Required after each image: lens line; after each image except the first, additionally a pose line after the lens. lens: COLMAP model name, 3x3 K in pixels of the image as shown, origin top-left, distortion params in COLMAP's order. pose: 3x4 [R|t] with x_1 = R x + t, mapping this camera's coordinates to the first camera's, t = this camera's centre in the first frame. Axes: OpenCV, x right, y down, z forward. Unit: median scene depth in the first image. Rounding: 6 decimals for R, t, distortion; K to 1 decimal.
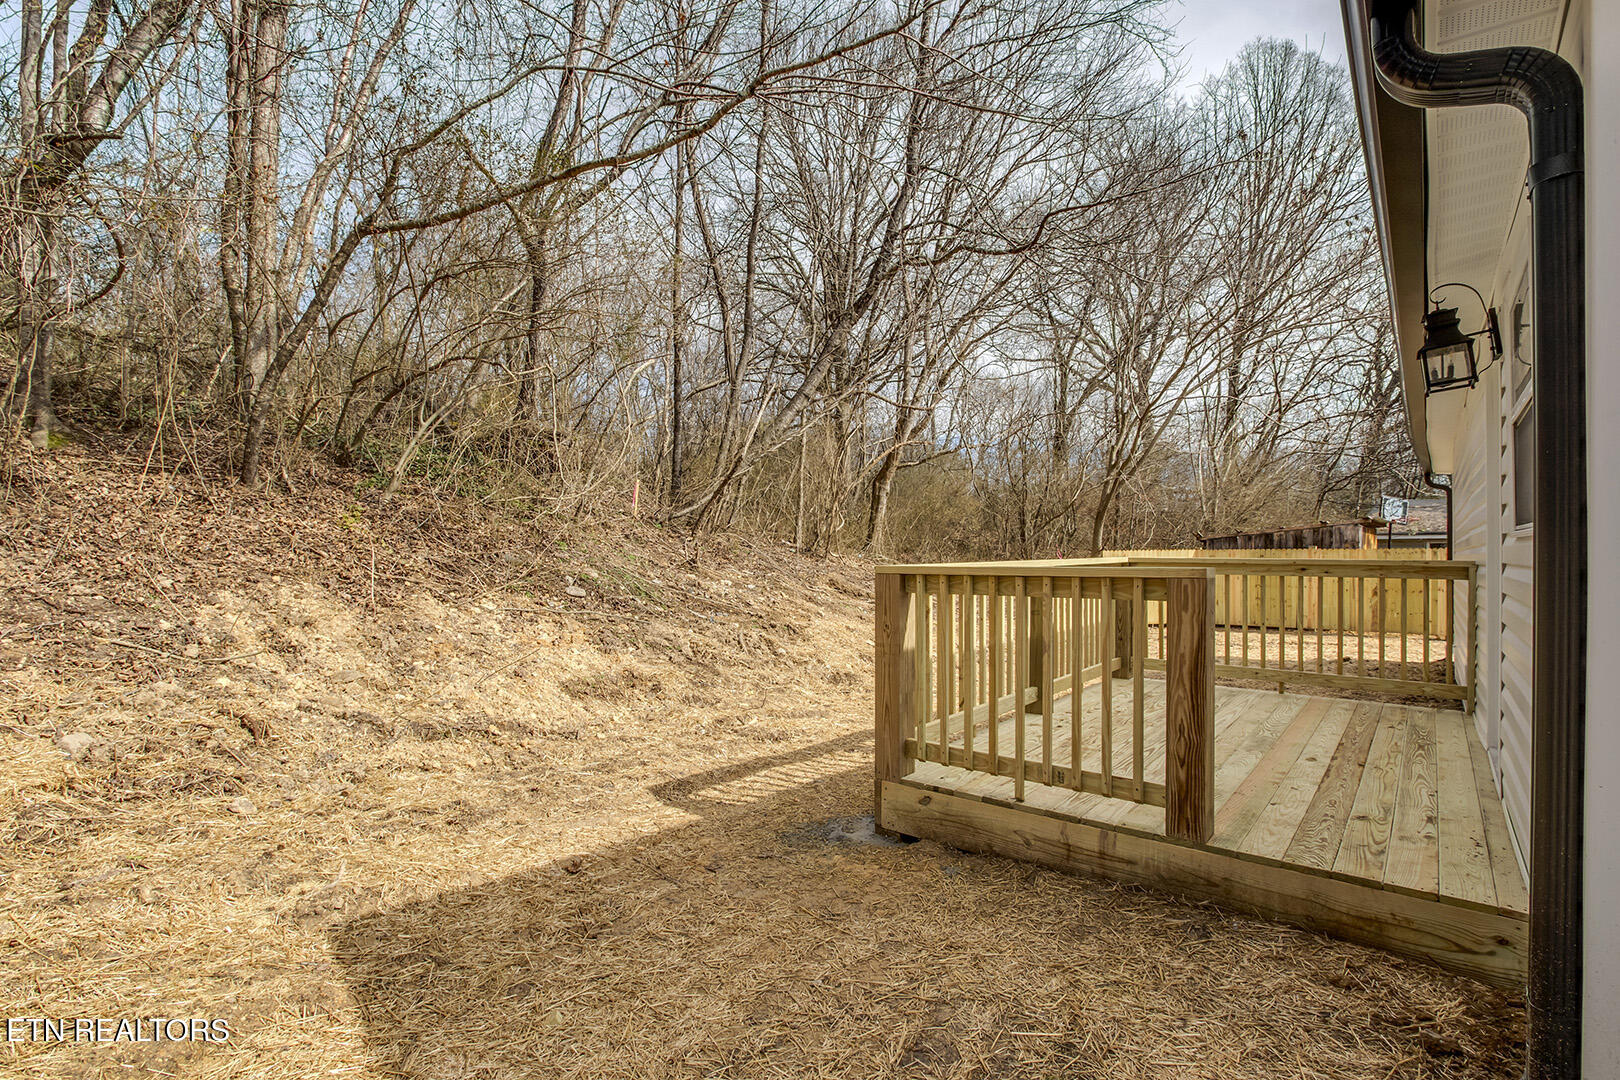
lens RADIAL K [[755.1, 0, 813.2], [0, 755.1, 548.8], [0, 0, 1]] dist [-0.018254, -0.000459]
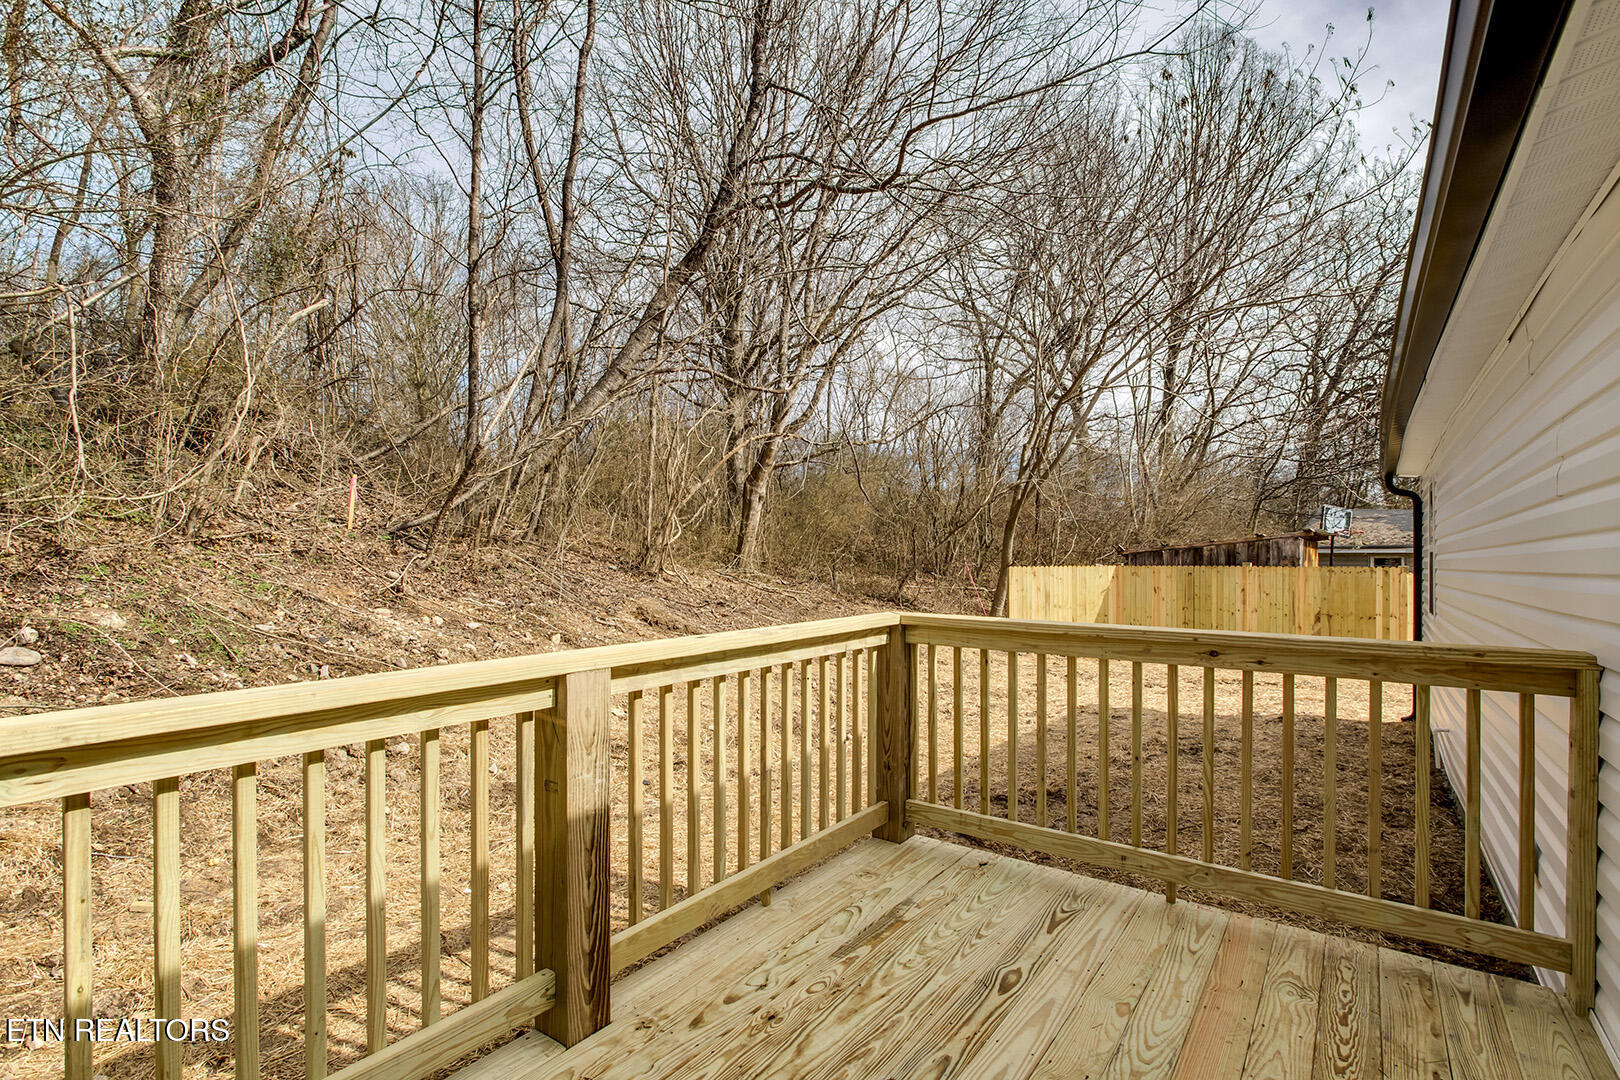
lens RADIAL K [[755.1, 0, 811.7], [0, 755.1, 550.0], [0, 0, 1]] dist [-0.018254, -0.000459]
pose [[0.998233, 0.004347, 0.059265, 0.104712], [-0.004050, 0.999979, -0.005136, -0.010323], [-0.059286, 0.004887, 0.998229, 0.151875]]
